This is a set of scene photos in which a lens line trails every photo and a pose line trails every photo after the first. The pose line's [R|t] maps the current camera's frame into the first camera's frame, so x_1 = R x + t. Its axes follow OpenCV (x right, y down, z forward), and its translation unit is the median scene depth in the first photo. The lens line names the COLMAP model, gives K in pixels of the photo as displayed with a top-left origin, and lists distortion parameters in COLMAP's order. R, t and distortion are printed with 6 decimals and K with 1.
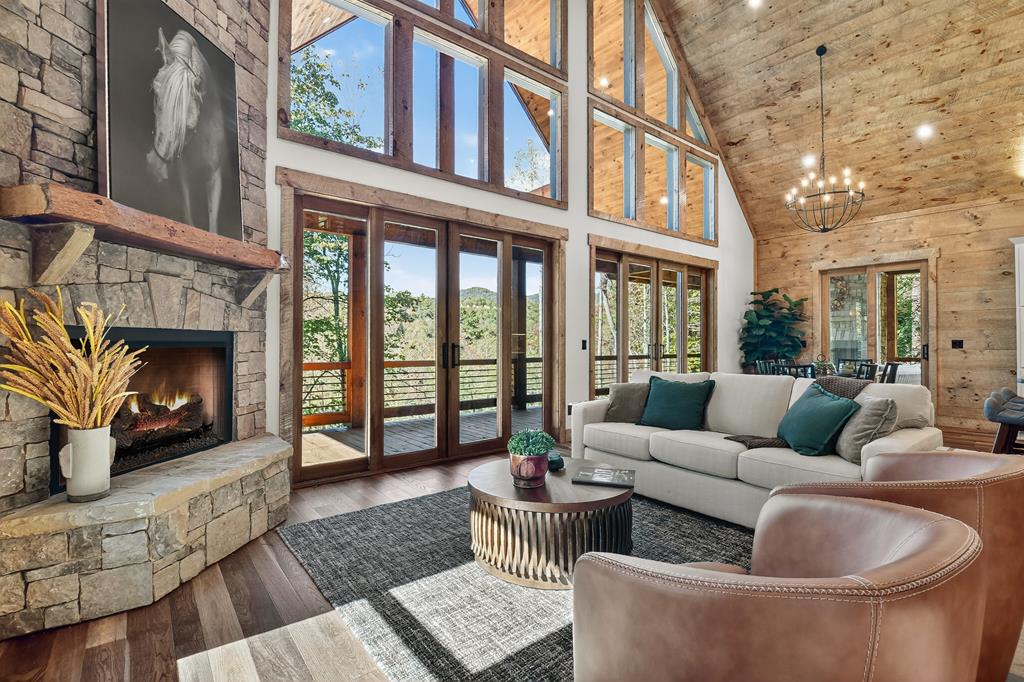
lens RADIAL K [[472.0, 0, 515.5], [0, 472.0, 338.5], [0, 0, 1]] dist [-0.018338, 0.001000]
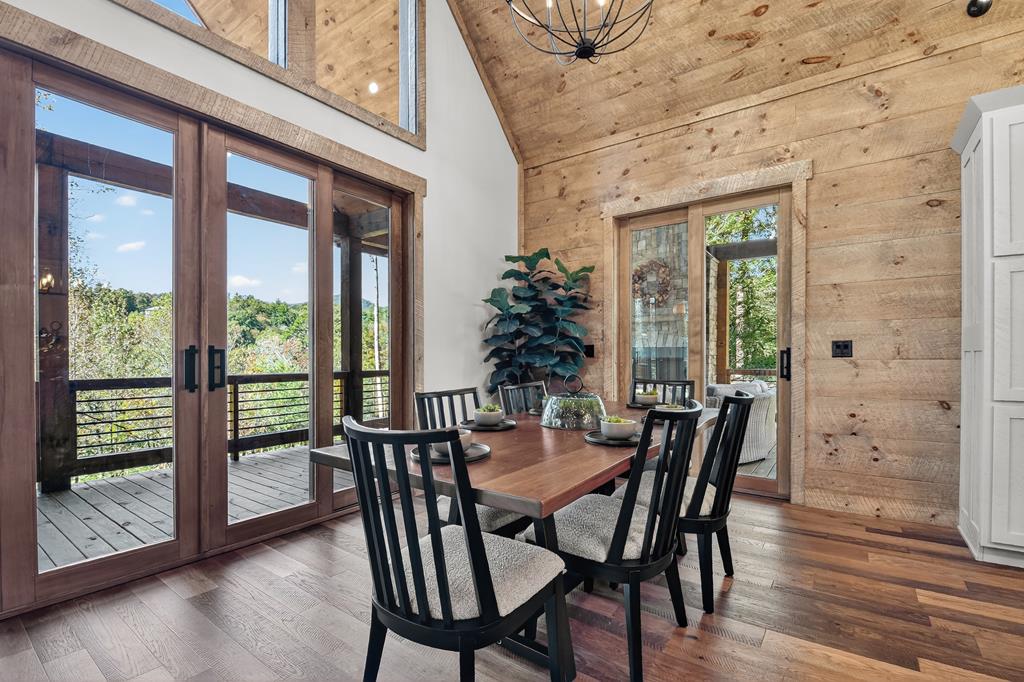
lens RADIAL K [[439.9, 0, 537.9], [0, 439.9, 355.8], [0, 0, 1]] dist [0.001219, -0.002241]
pose [[0.957692, -0.004232, 0.287765, 0.475508], [0.000686, 0.999923, 0.012420, 0.013043], [-0.287795, -0.011697, 0.957621, 0.609669]]
